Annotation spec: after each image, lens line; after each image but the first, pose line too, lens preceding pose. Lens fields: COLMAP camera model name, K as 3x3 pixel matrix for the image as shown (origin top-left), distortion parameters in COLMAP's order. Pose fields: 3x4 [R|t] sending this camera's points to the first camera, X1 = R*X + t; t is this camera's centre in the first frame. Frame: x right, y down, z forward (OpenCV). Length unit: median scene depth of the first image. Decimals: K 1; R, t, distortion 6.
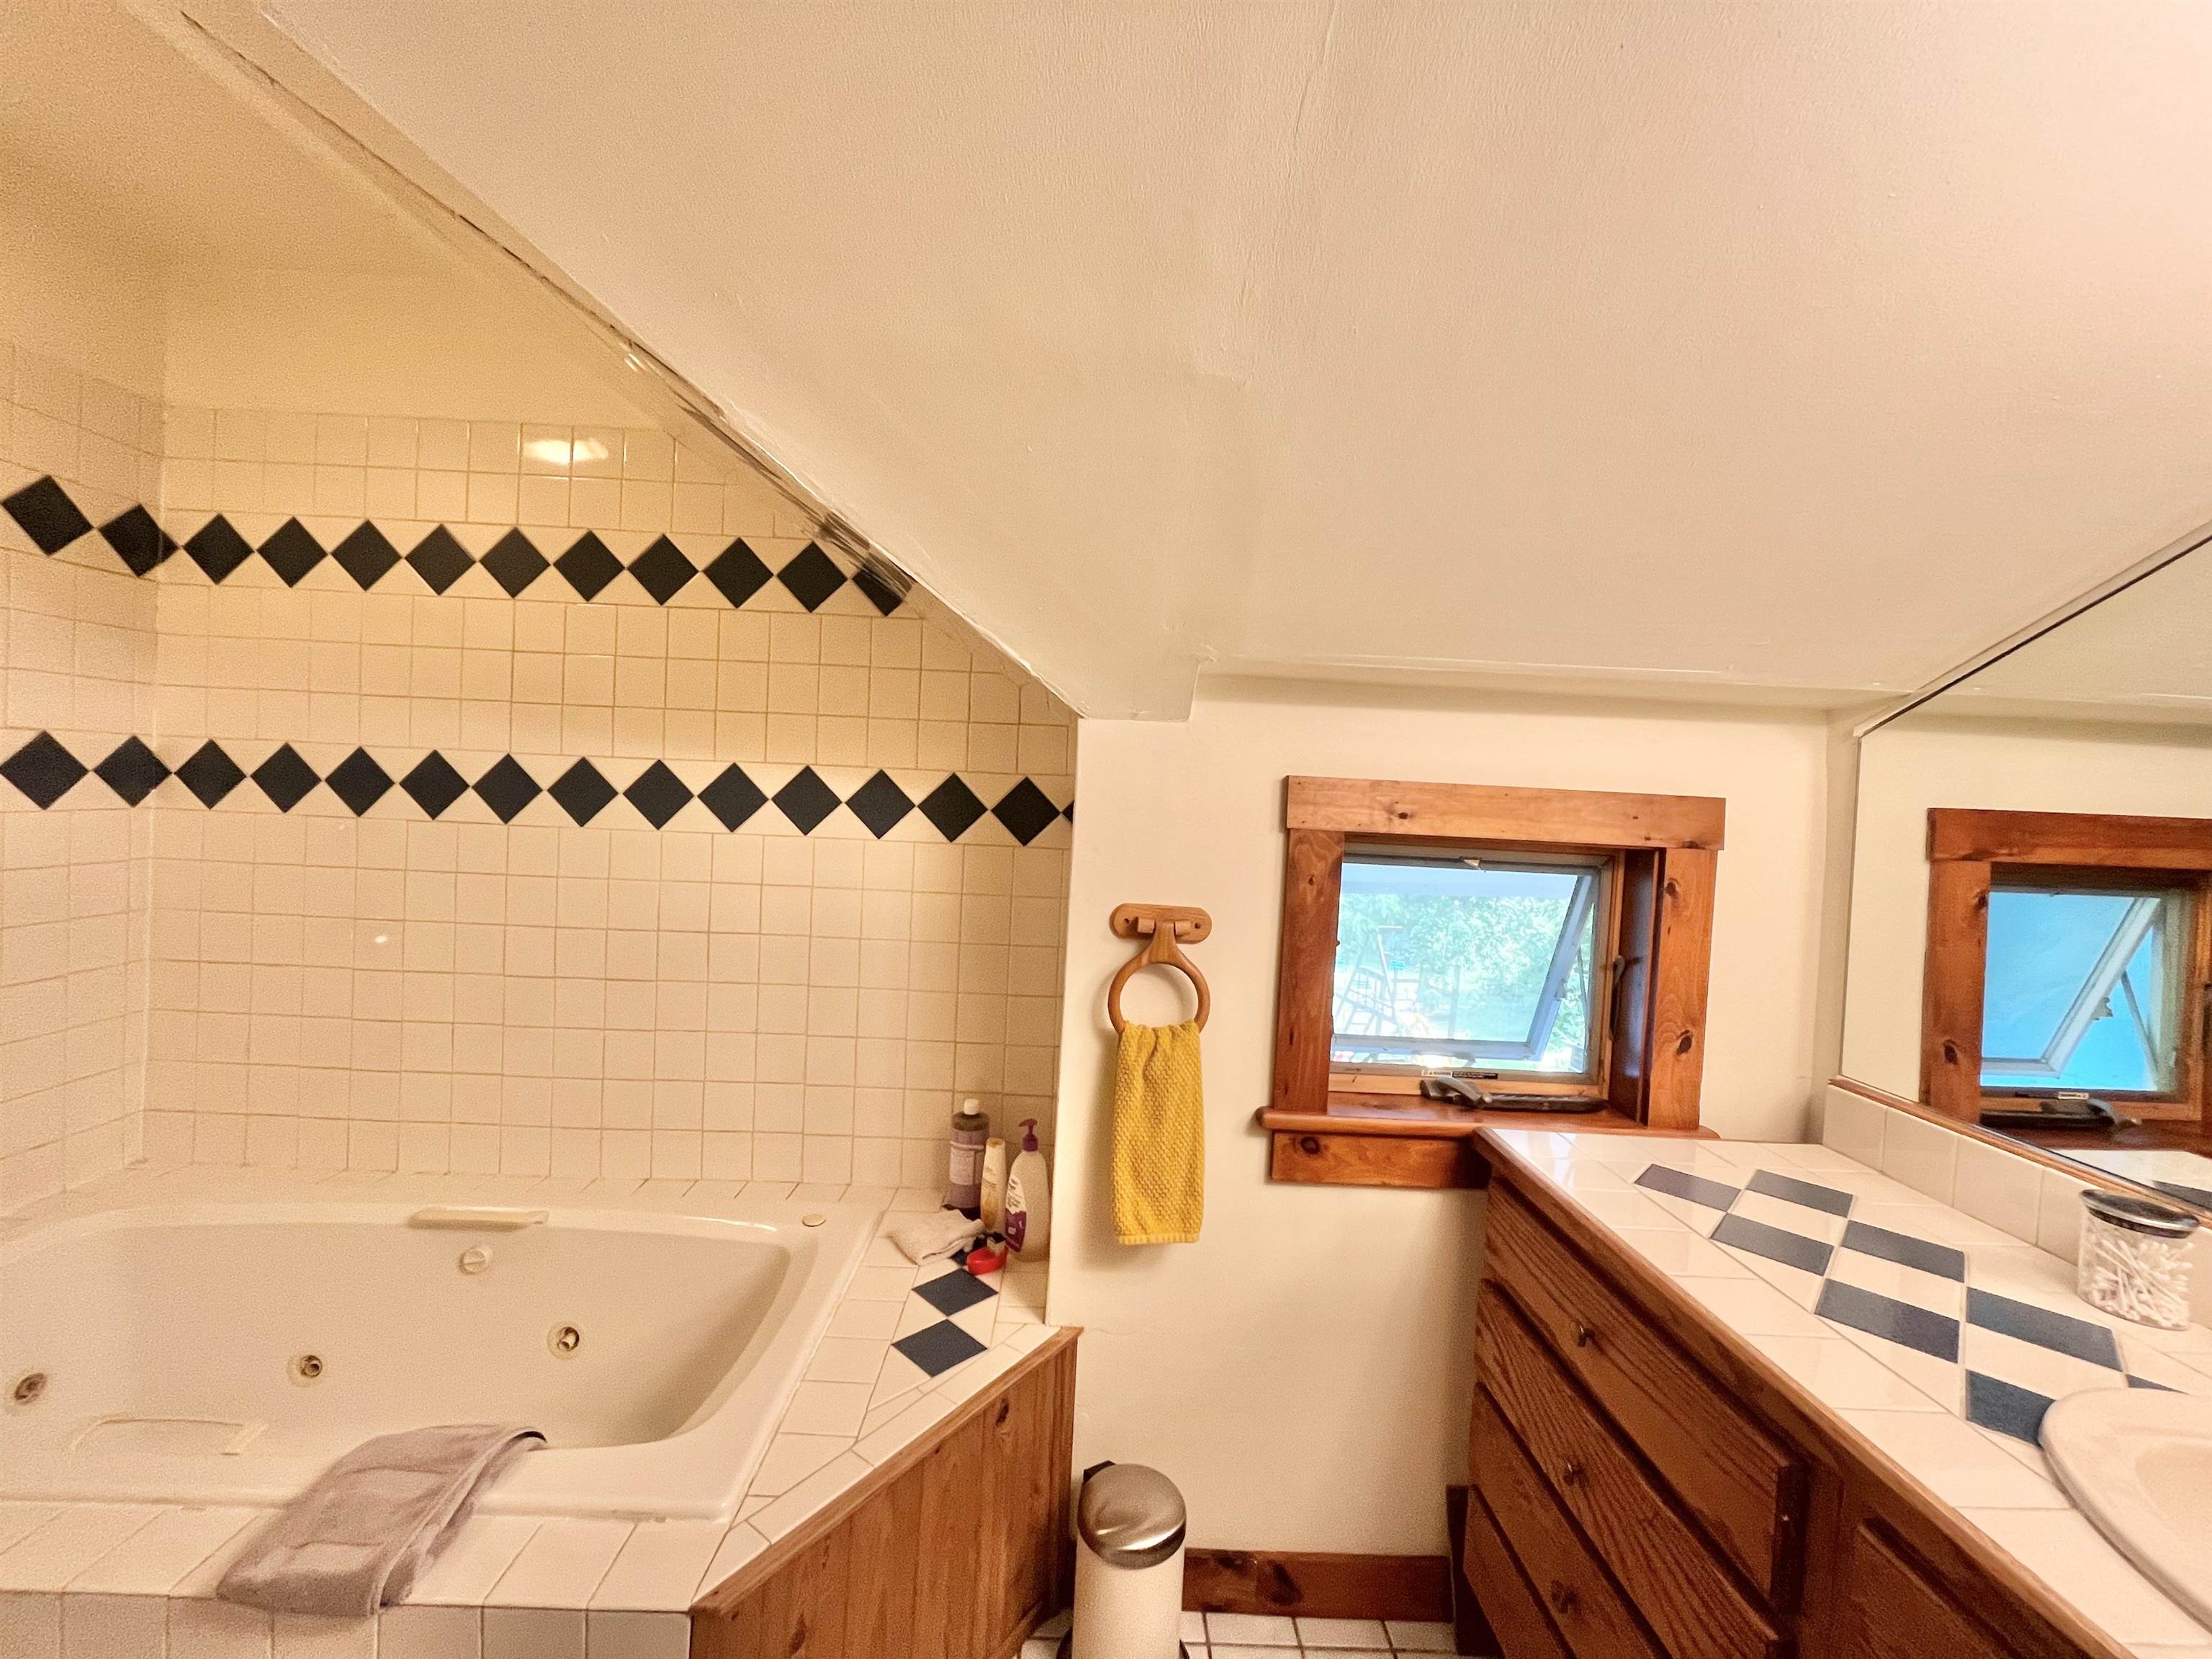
lens RADIAL K [[883.4, 0, 1111.0], [0, 883.4, 816.8], [0, 0, 1]] dist [-0.003453, 0.000134]
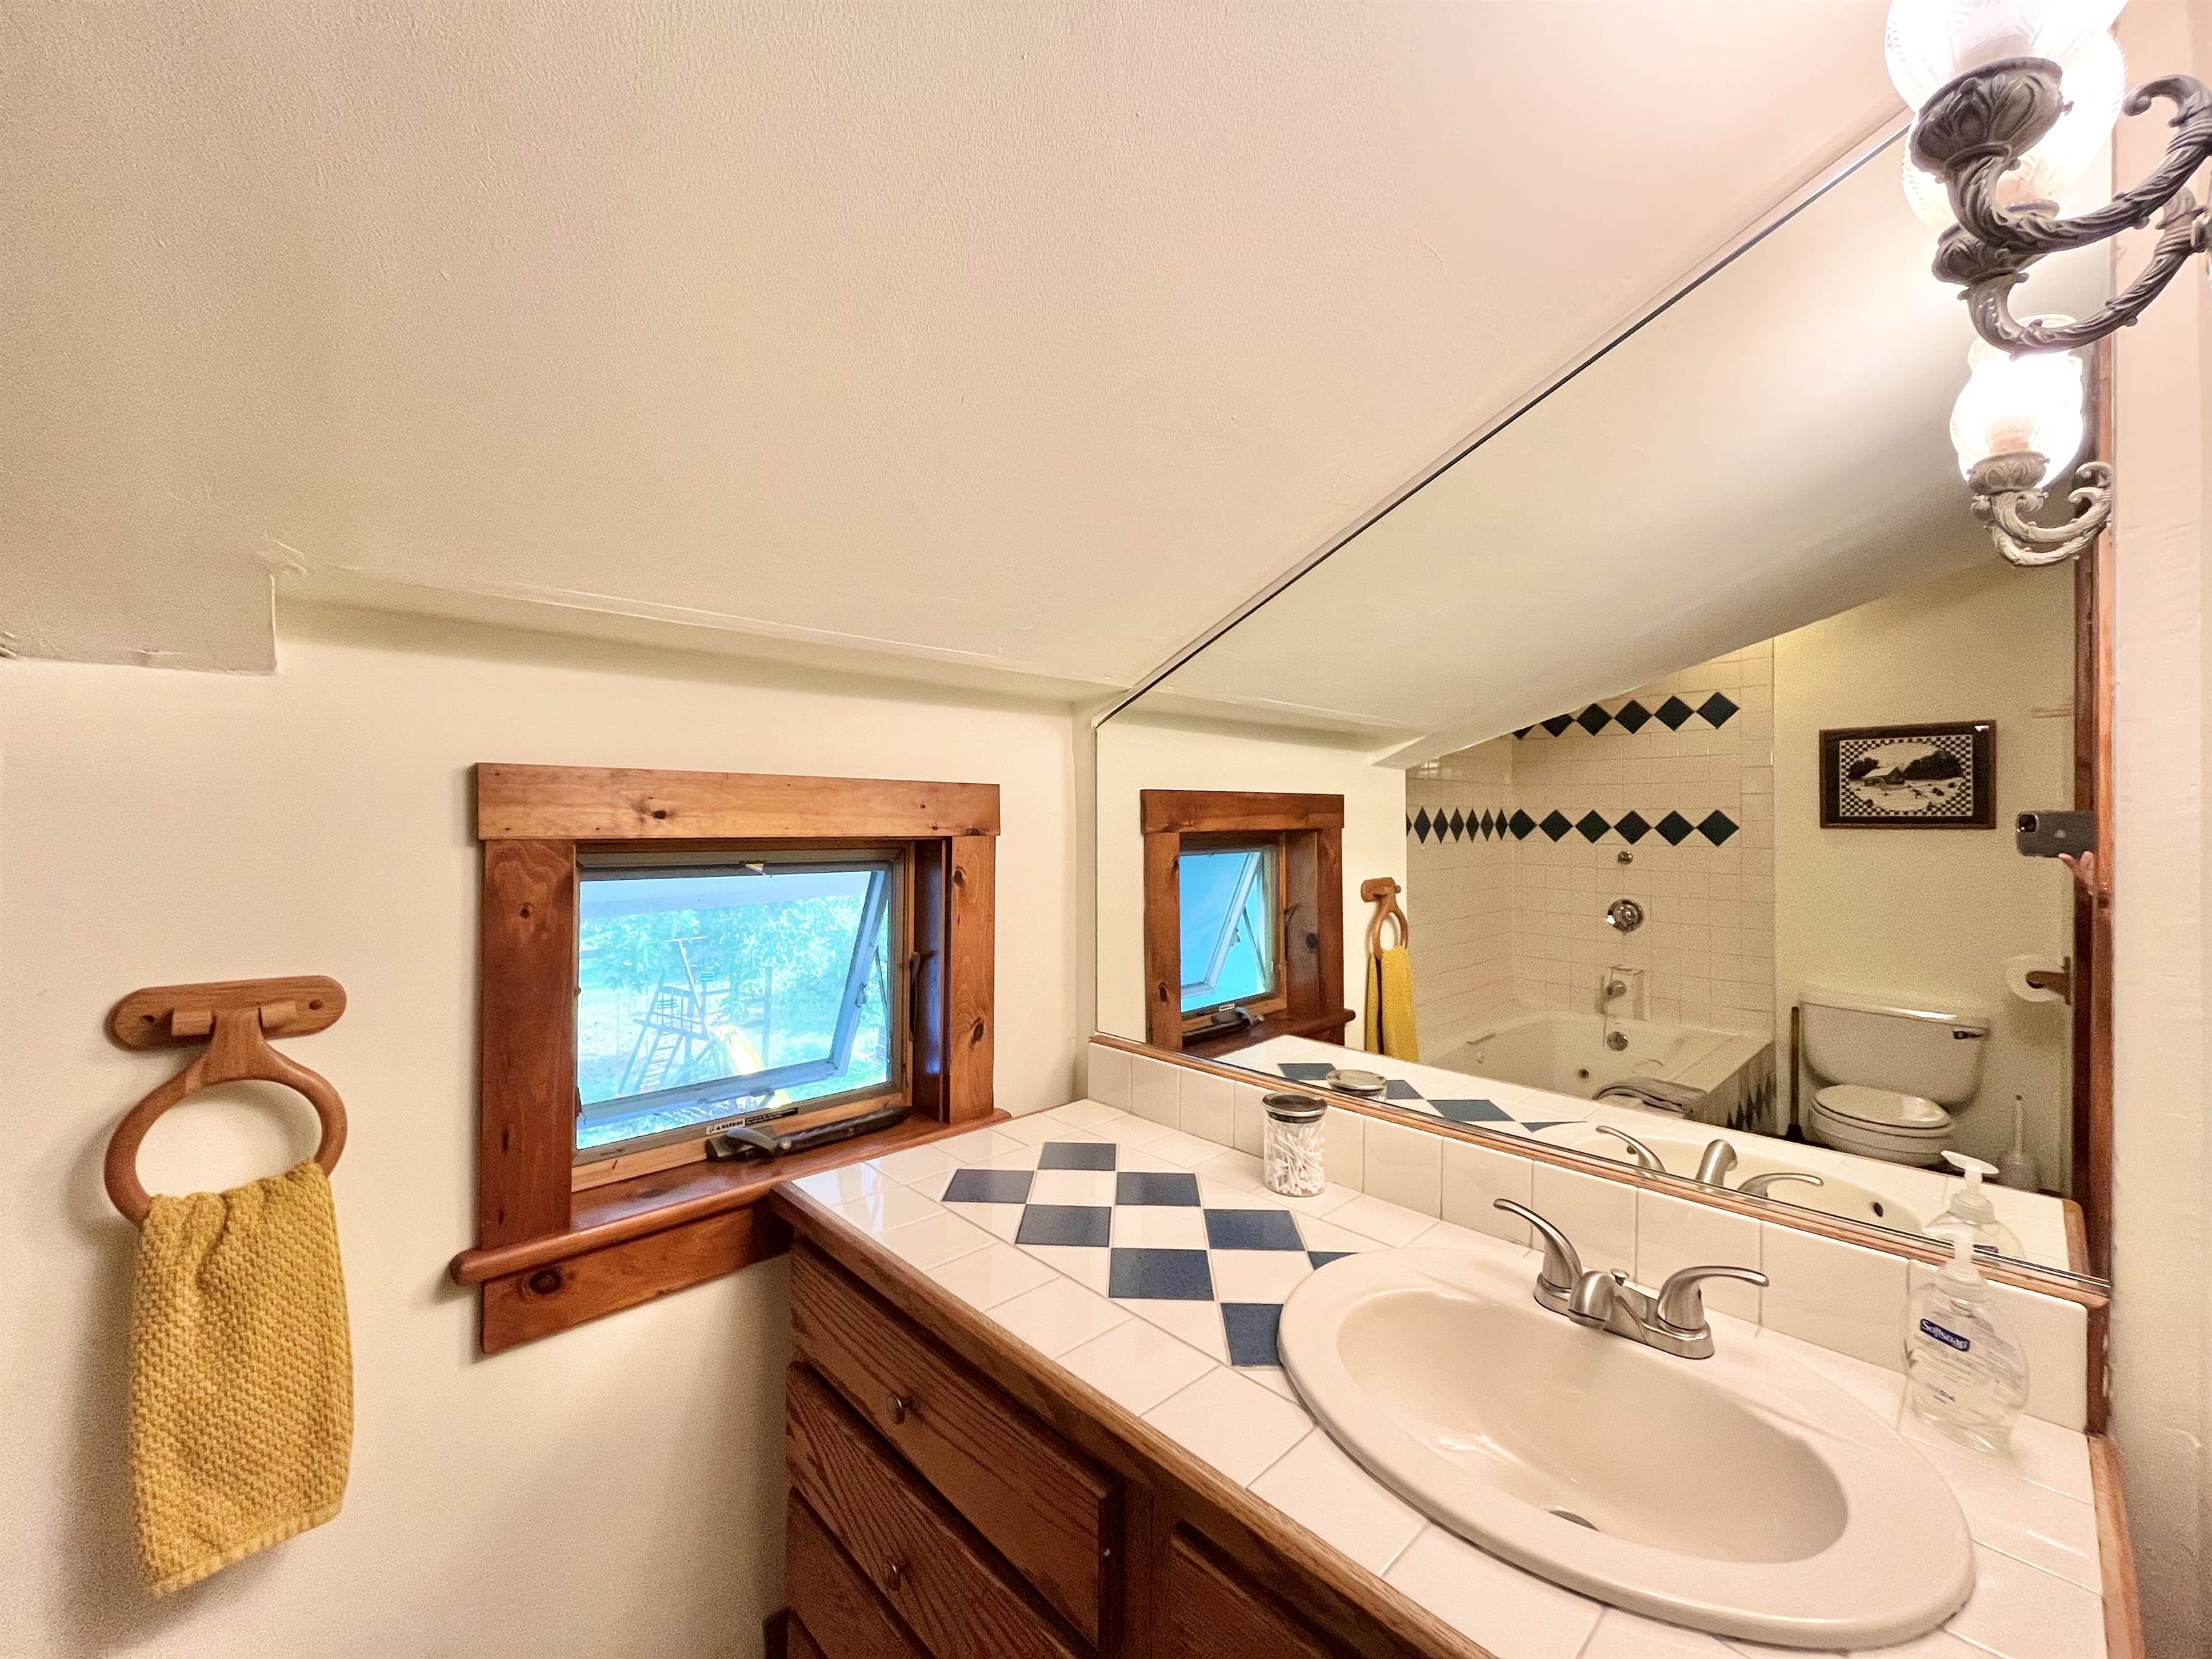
lens RADIAL K [[883.4, 0, 1106.5], [0, 883.4, 823.6], [0, 0, 1]] dist [-0.003453, 0.000134]
pose [[0.734292, -0.048248, 0.677117, 0.095342], [0.043441, 0.998766, 0.024058, 0.005385], [-0.677443, 0.011749, 0.735482, 0.168011]]
